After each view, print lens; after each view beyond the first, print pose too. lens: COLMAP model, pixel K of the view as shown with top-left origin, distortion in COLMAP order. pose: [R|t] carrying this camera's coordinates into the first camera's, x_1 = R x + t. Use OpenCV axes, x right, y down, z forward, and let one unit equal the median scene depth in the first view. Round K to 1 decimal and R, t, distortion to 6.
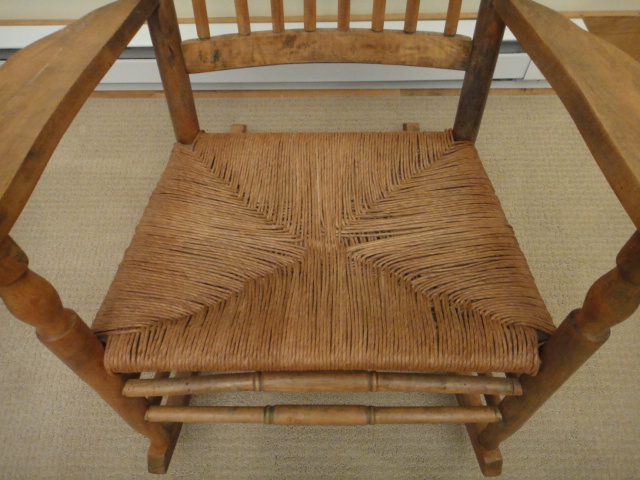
lens RADIAL K [[470.1, 0, 320.0], [0, 470.1, 240.0], [0, 0, 1]] dist [0.008743, 0.004240]
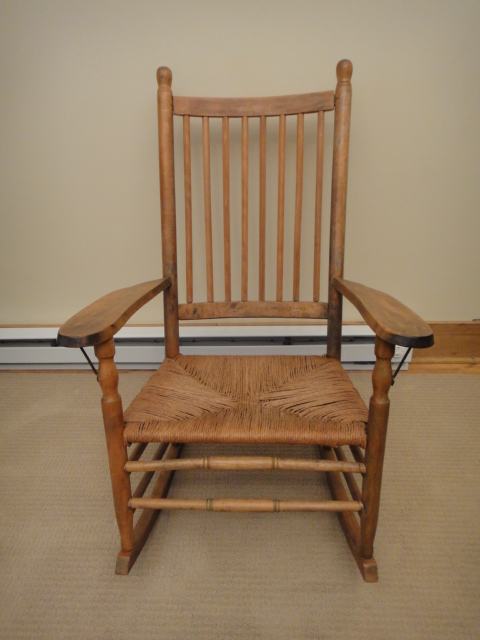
lens RADIAL K [[470.1, 0, 246.2], [0, 470.1, 320.9], [0, 0, 1]] dist [0.008743, 0.004240]
pose [[0.999388, 0.009693, -0.033597, 0.051259], [-0.026319, 0.841119, -0.540209, 0.659911], [0.023023, 0.540763, 0.840860, -0.569301]]
